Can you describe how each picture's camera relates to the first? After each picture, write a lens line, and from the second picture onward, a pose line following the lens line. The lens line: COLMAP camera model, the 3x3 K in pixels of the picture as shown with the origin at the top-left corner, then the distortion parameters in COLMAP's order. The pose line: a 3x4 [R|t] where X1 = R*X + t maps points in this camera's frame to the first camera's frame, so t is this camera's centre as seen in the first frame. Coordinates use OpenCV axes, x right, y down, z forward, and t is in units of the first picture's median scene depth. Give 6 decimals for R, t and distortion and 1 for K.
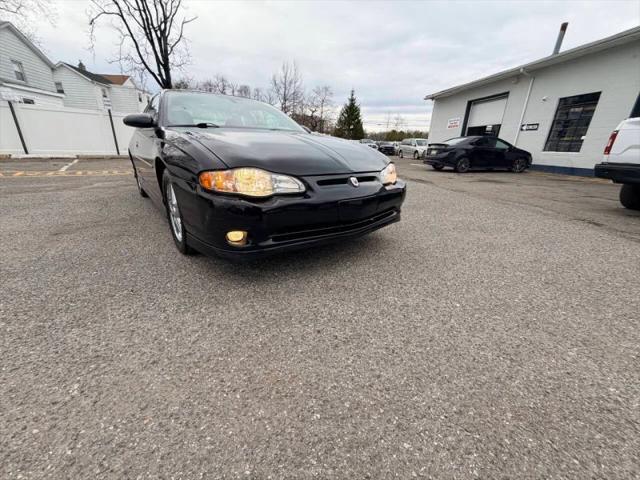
lens RADIAL K [[253.4, 0, 319.3], [0, 253.4, 242.5], [0, 0, 1]] dist [-0.000250, -0.000144]
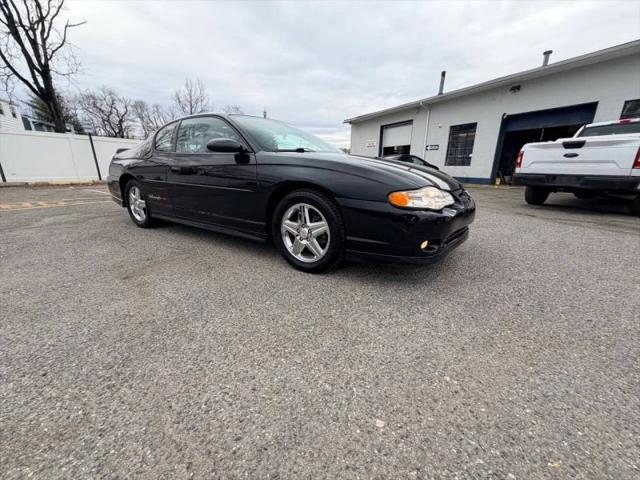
lens RADIAL K [[253.4, 0, 319.6], [0, 253.4, 242.9], [0, 0, 1]] dist [-0.000250, -0.000144]
pose [[0.945956, -0.113059, 0.303949, -0.153090], [0.131815, 0.990391, -0.041843, -0.006053], [-0.296297, 0.079646, 0.951769, 0.002243]]
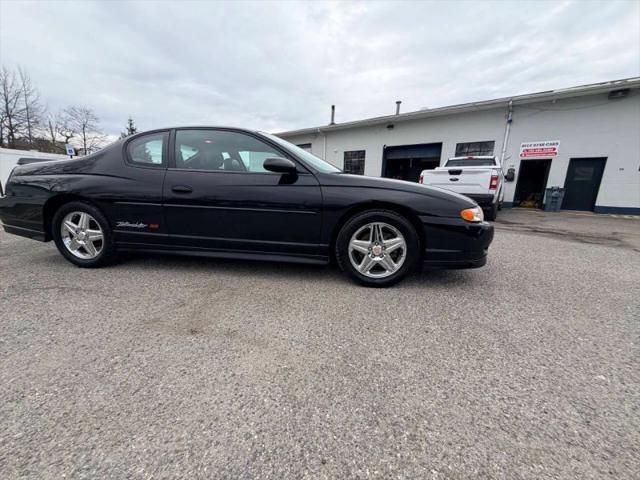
lens RADIAL K [[253.4, 0, 319.7], [0, 253.4, 243.3], [0, 0, 1]] dist [-0.000250, -0.000144]
pose [[0.722046, -0.166644, 0.671476, -0.270490], [0.246253, 0.968900, -0.024341, -0.034161], [-0.646537, 0.182928, 0.740627, 0.065683]]
